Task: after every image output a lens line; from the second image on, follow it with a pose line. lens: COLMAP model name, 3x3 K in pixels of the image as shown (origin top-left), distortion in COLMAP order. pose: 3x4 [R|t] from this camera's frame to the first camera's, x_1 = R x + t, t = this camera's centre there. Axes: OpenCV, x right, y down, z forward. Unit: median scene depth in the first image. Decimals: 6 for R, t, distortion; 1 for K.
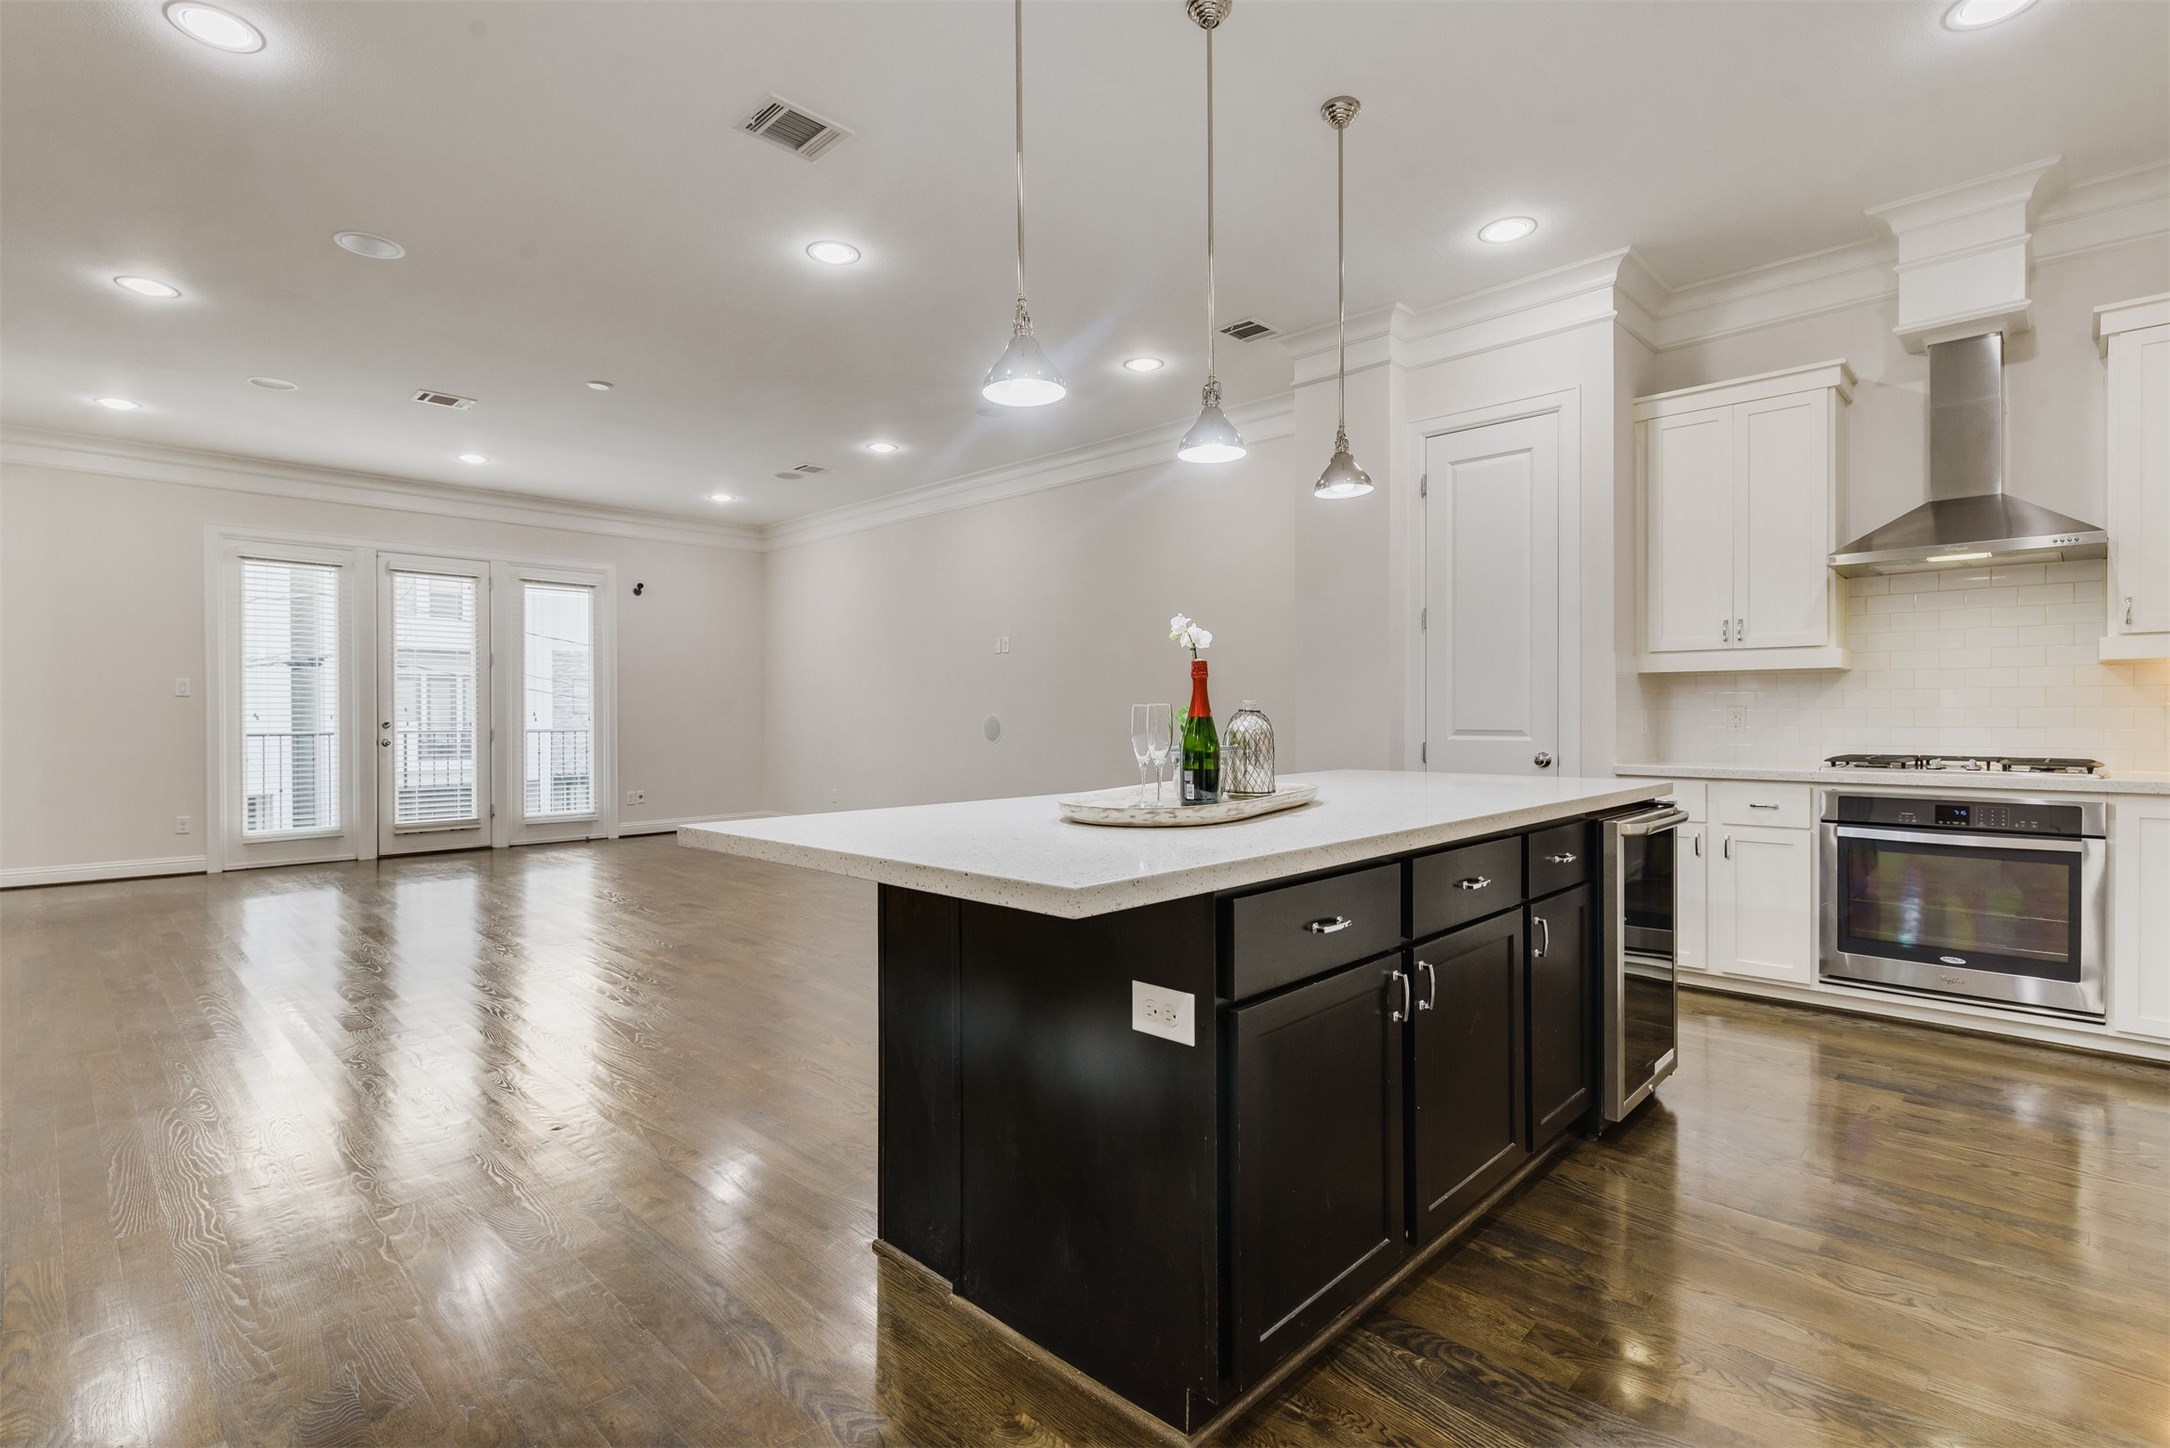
lens RADIAL K [[1017.5, 0, 1084.2], [0, 1017.5, 720.5], [0, 0, 1]] dist [-0.001062, -0.000136]
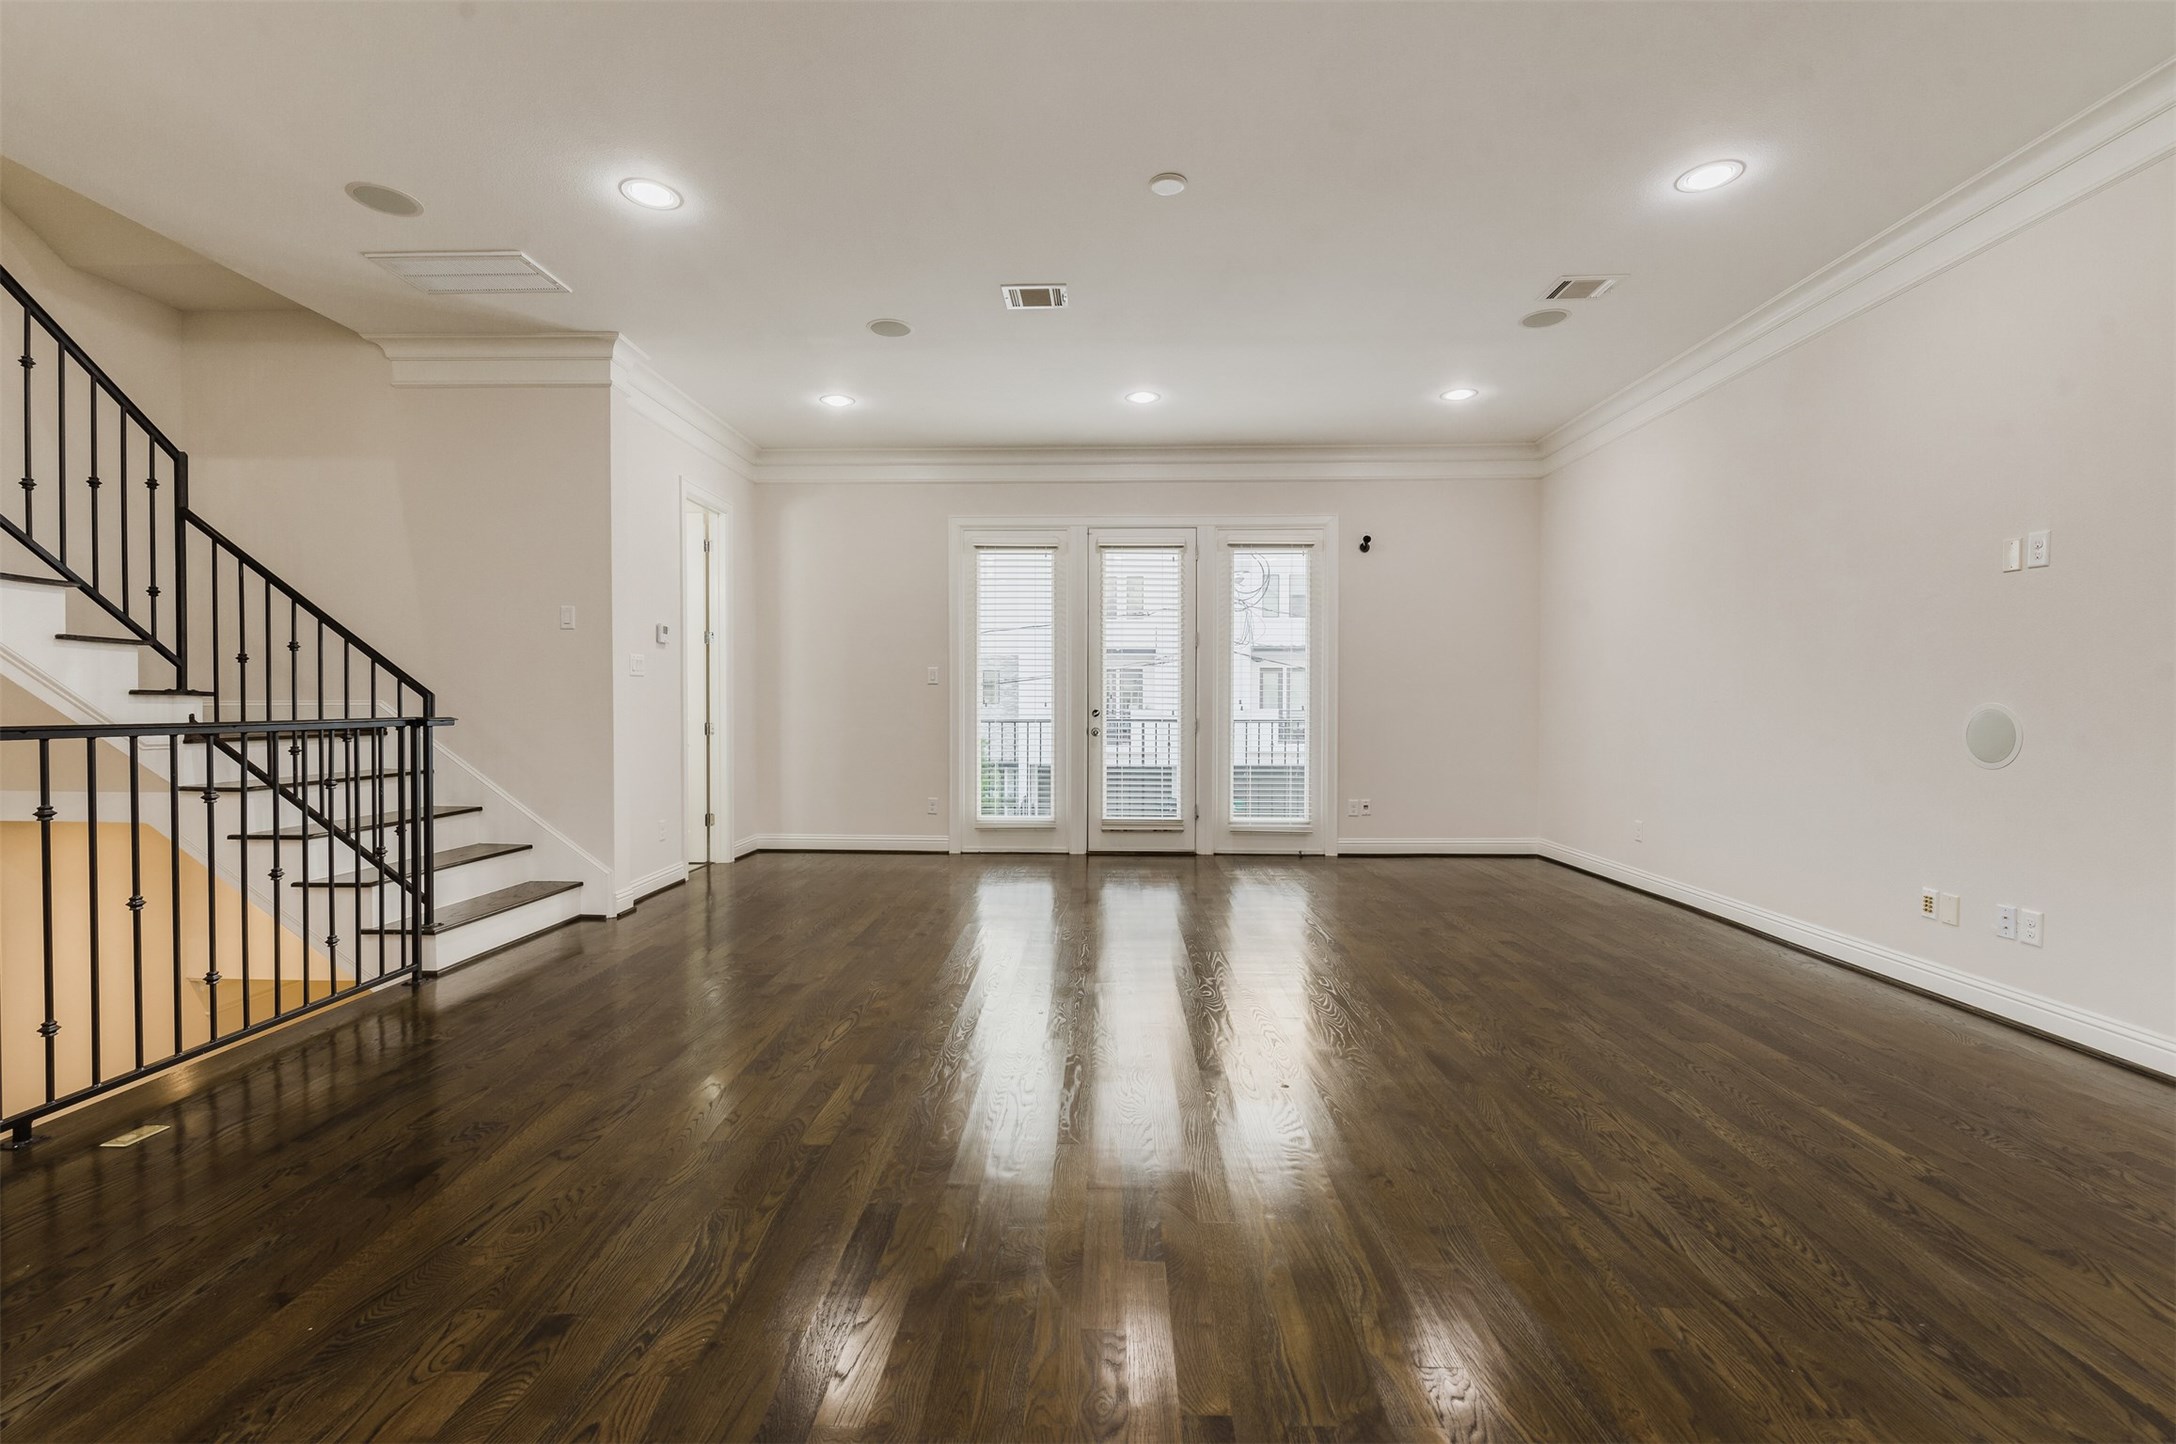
lens RADIAL K [[935.4, 0, 1084.7], [0, 935.4, 717.2], [0, 0, 1]] dist [-0.001874, -0.000567]
pose [[0.674069, 0.014926, -0.738517, -0.053697], [-0.007414, 0.999882, 0.013441, -0.003202], [0.738631, -0.003584, 0.674100, 0.397819]]
